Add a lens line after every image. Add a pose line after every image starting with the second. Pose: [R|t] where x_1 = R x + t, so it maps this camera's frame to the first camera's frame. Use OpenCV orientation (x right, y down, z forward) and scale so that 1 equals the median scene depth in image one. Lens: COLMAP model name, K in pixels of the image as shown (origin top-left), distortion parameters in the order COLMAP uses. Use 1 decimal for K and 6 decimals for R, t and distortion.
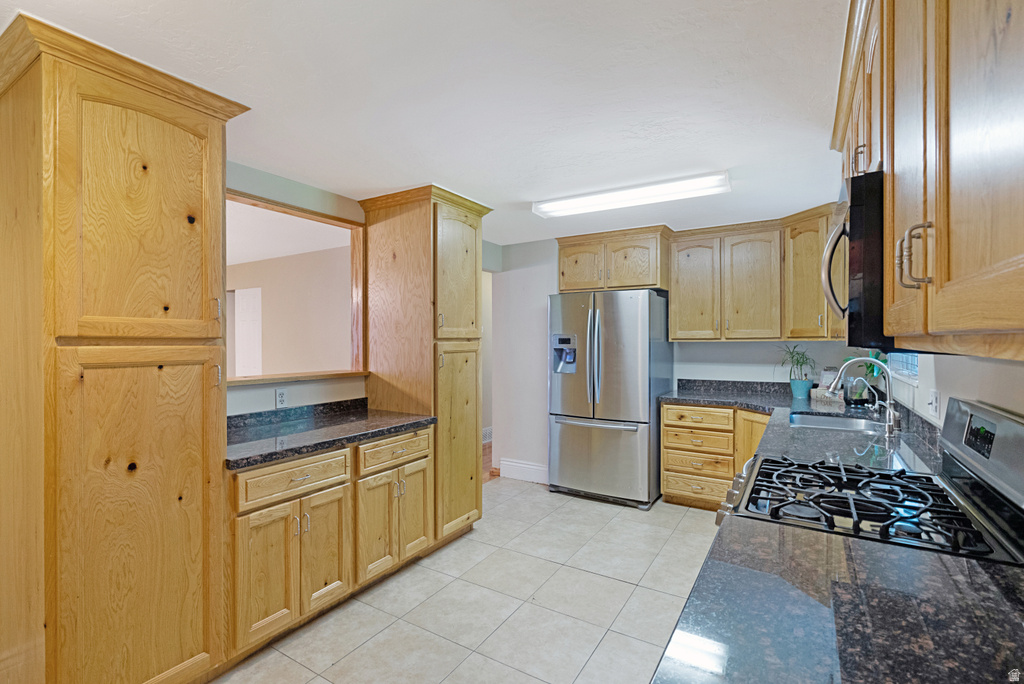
lens RADIAL K [[467.3, 0, 512.1], [0, 467.3, 341.0], [0, 0, 1]] dist [-0.004123, 0.000451]
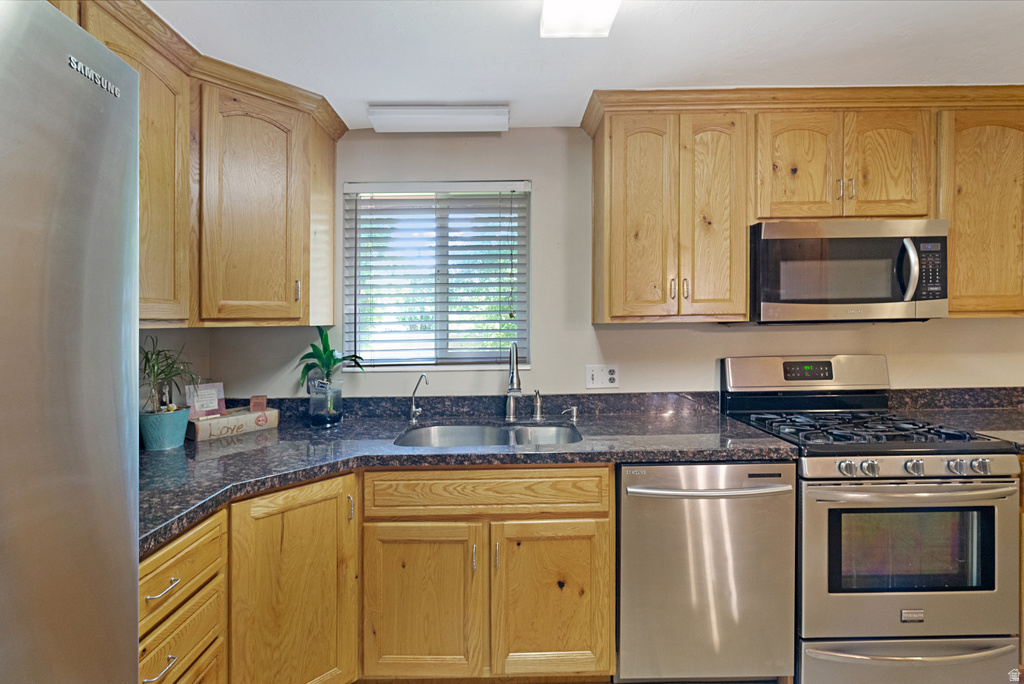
lens RADIAL K [[467.3, 0, 508.8], [0, 467.3, 324.6], [0, 0, 1]] dist [-0.004123, 0.000451]
pose [[-0.535551, 0.007374, 0.844470, 0.031164], [0.016488, 0.999863, 0.001726, 0.001428], [-0.844342, 0.014848, -0.535599, 0.954639]]
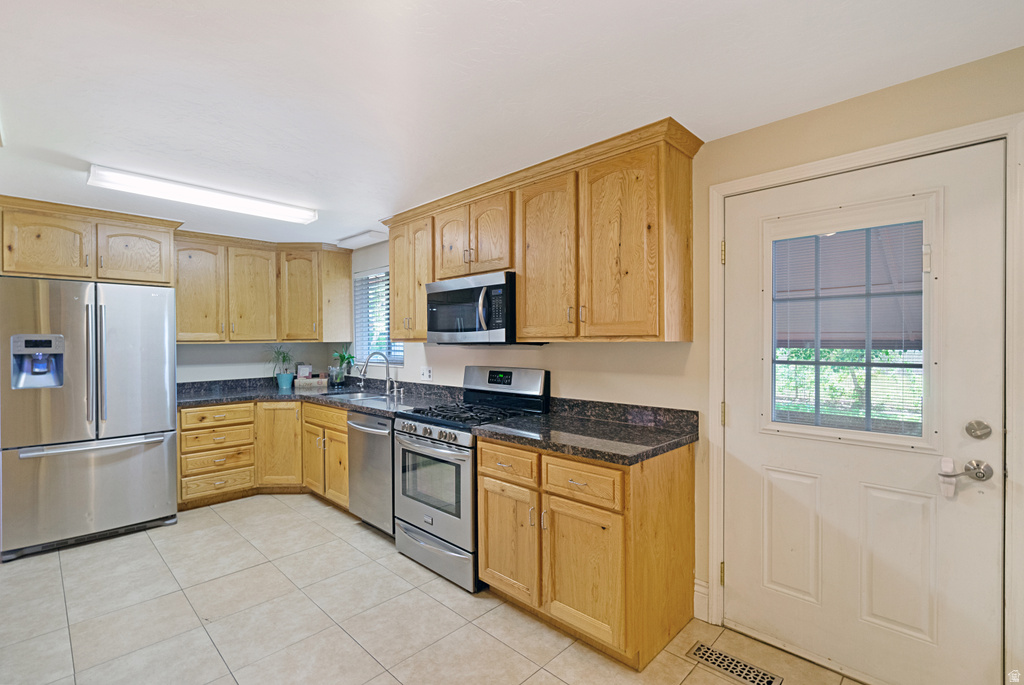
lens RADIAL K [[467.3, 0, 511.3], [0, 467.3, 342.5], [0, 0, 1]] dist [-0.004123, 0.000451]
pose [[0.211533, -0.002362, 0.977368, -0.479464], [0.007389, 0.999972, 0.000817, 0.003127], [-0.977343, 0.007049, 0.211544, 0.136545]]
